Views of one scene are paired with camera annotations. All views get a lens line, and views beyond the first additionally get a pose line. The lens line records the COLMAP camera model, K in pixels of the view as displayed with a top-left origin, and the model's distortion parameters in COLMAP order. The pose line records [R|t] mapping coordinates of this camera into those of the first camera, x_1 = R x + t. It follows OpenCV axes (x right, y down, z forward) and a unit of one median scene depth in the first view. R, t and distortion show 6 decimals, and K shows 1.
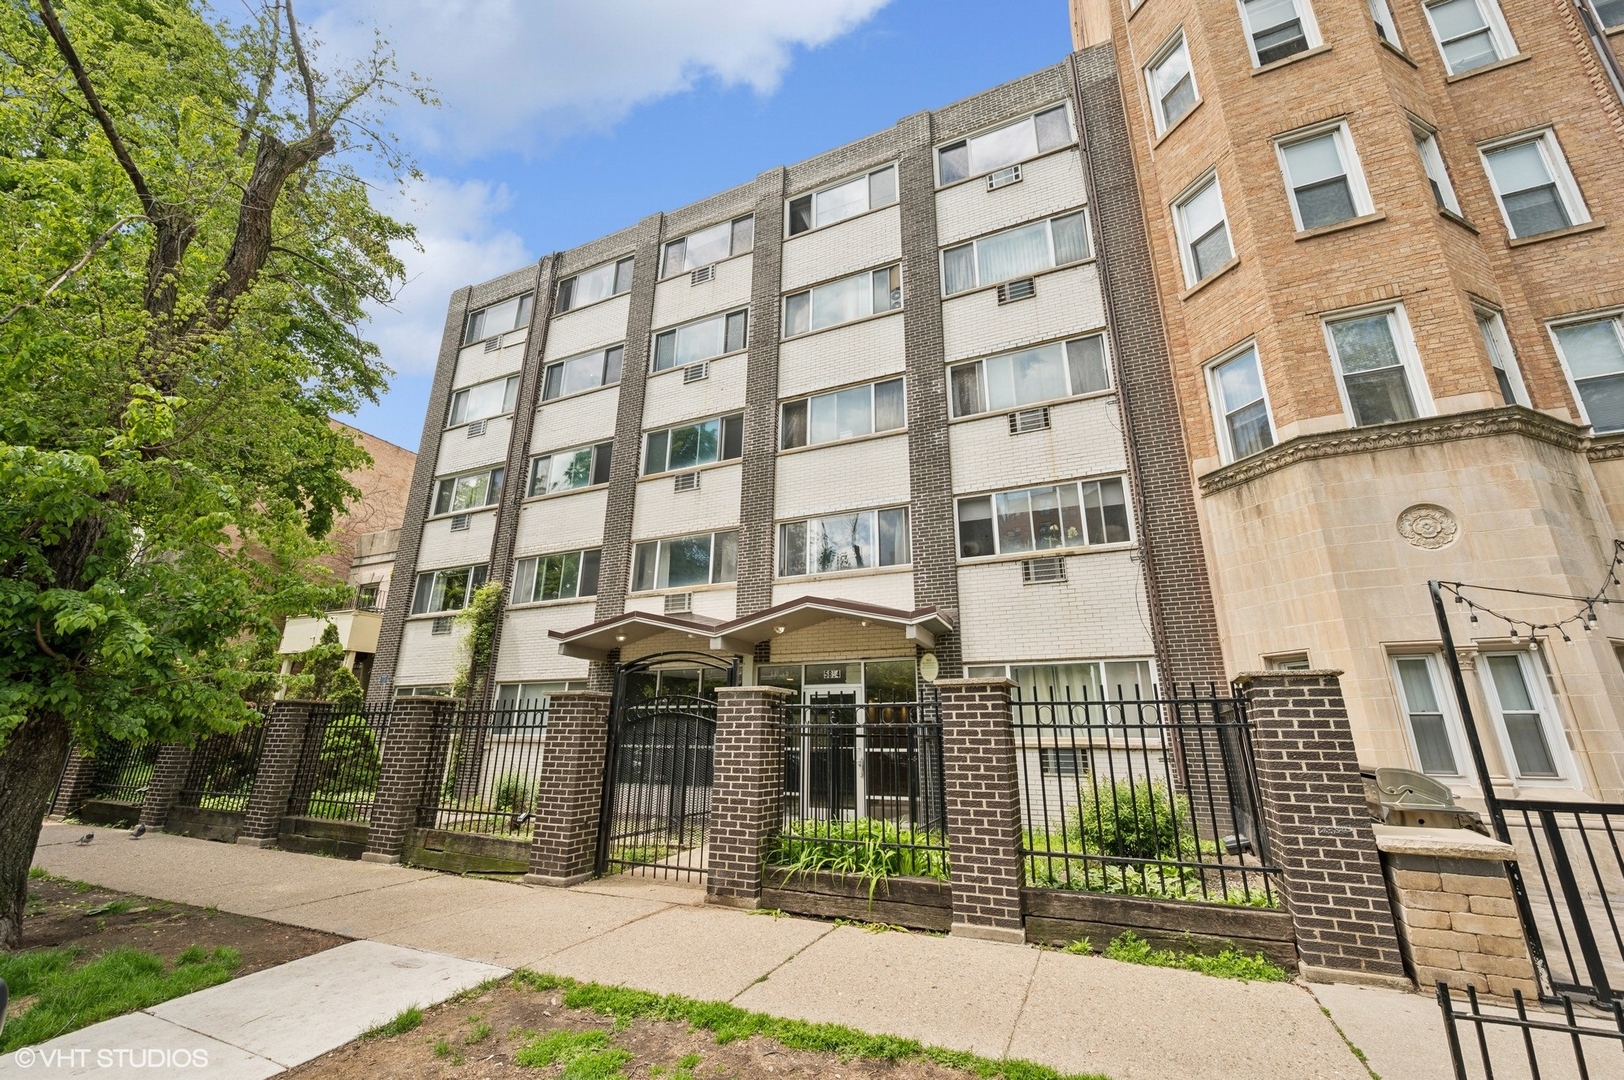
lens RADIAL K [[645.9, 0, 820.1], [0, 645.9, 544.4], [0, 0, 1]] dist [-0.001353, 0.000871]
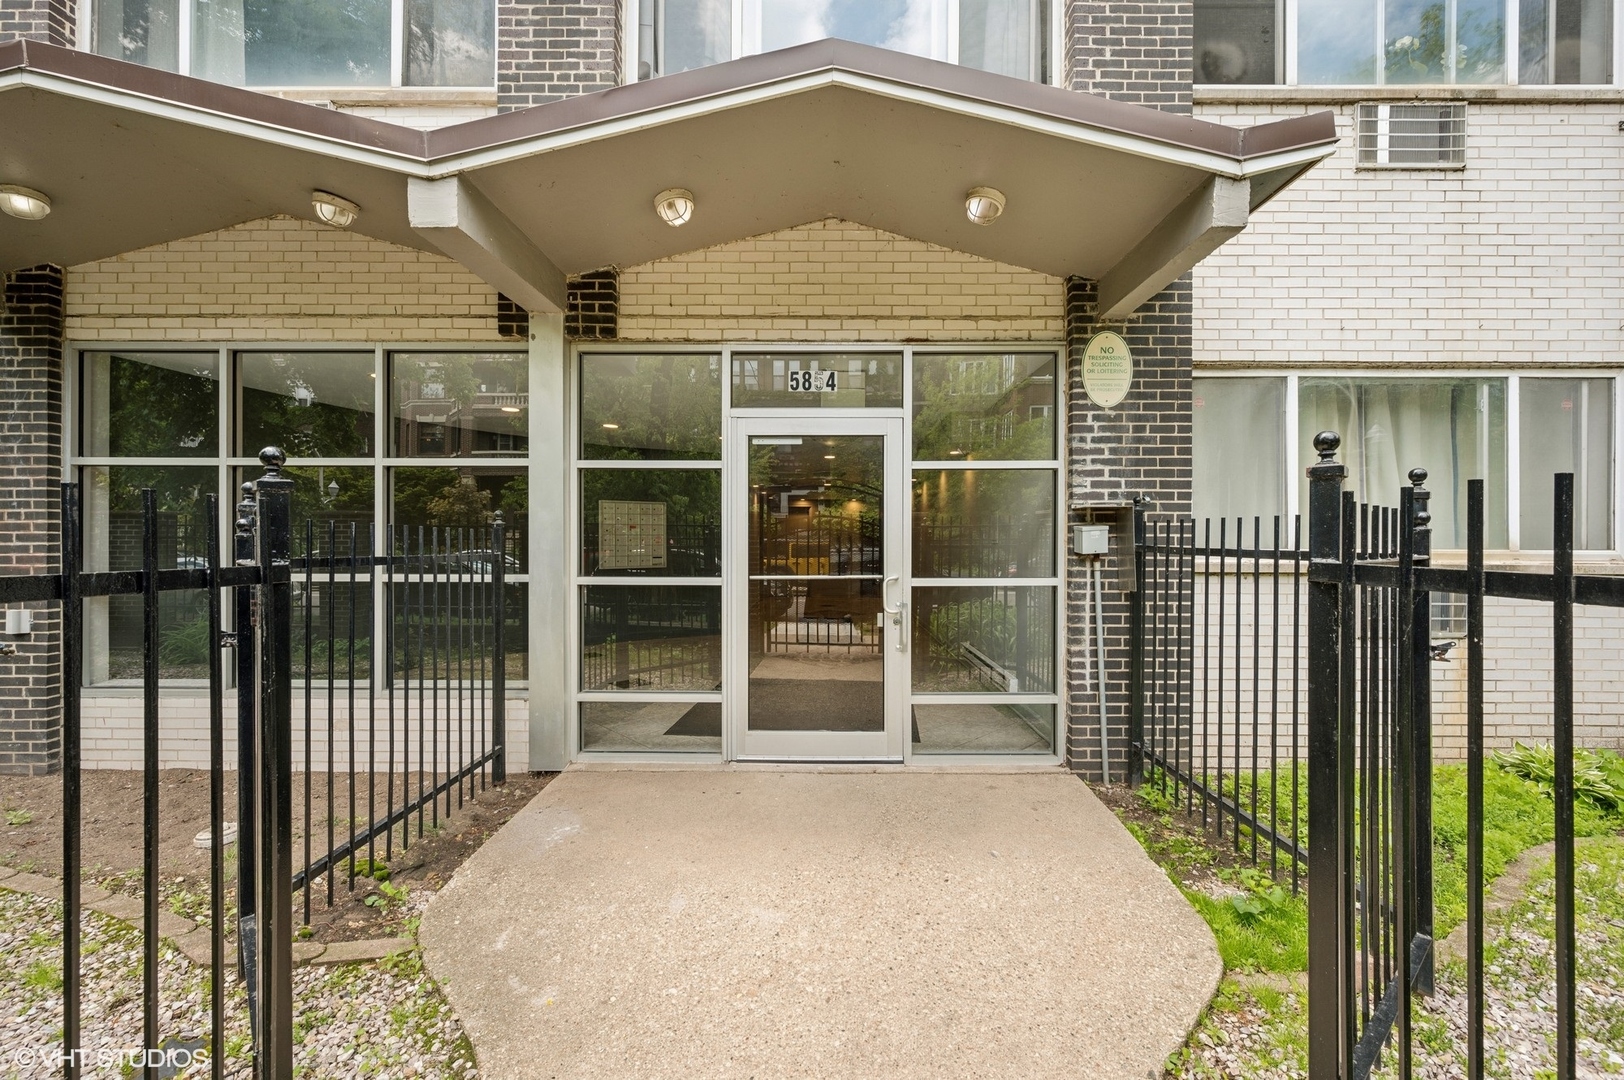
lens RADIAL K [[645.9, 0, 815.0], [0, 645.9, 549.6], [0, 0, 1]] dist [-0.001353, 0.000871]
pose [[0.921242, -0.005840, 0.388947, -0.133738], [-0.110485, 0.954778, 0.276027, 0.212683], [-0.372971, -0.297261, 0.878936, 0.734681]]
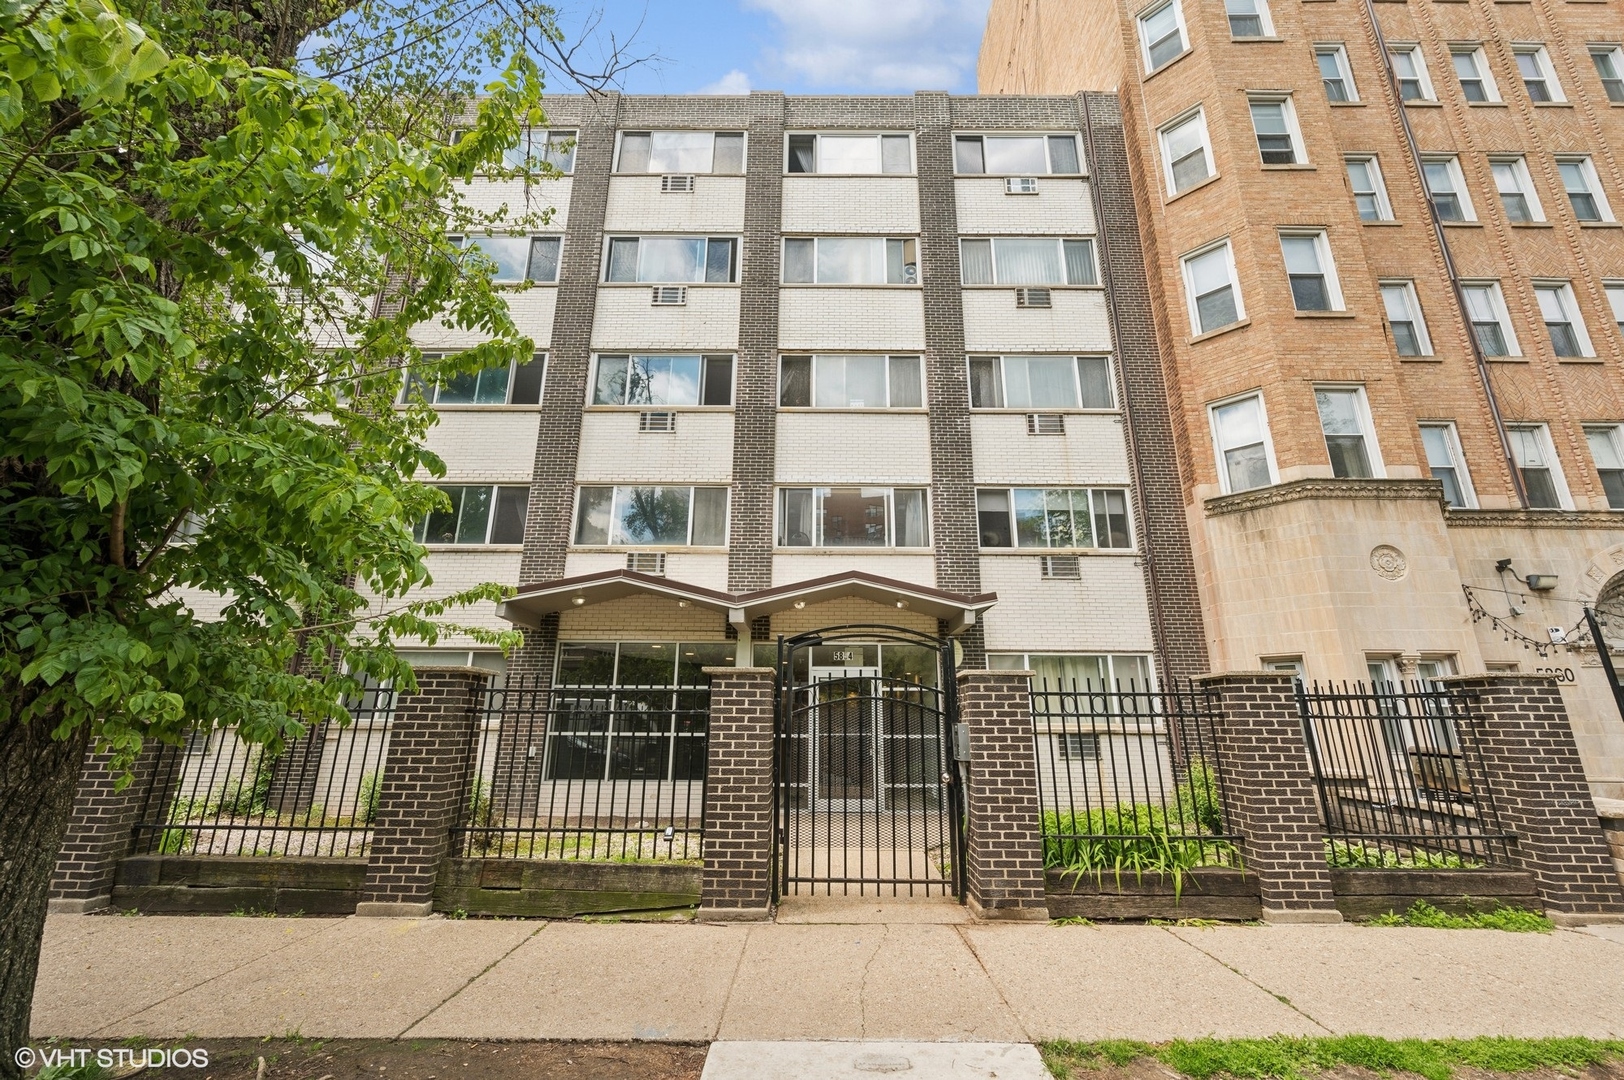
lens RADIAL K [[645.9, 0, 822.2], [0, 645.9, 544.6], [0, 0, 1]] dist [-0.001353, 0.000871]
pose [[0.914226, 0.107092, 0.390796, -0.436236], [-0.116748, 0.993161, 0.000957, 0.048580], [-0.388021, -0.046500, 0.920477, 0.181509]]
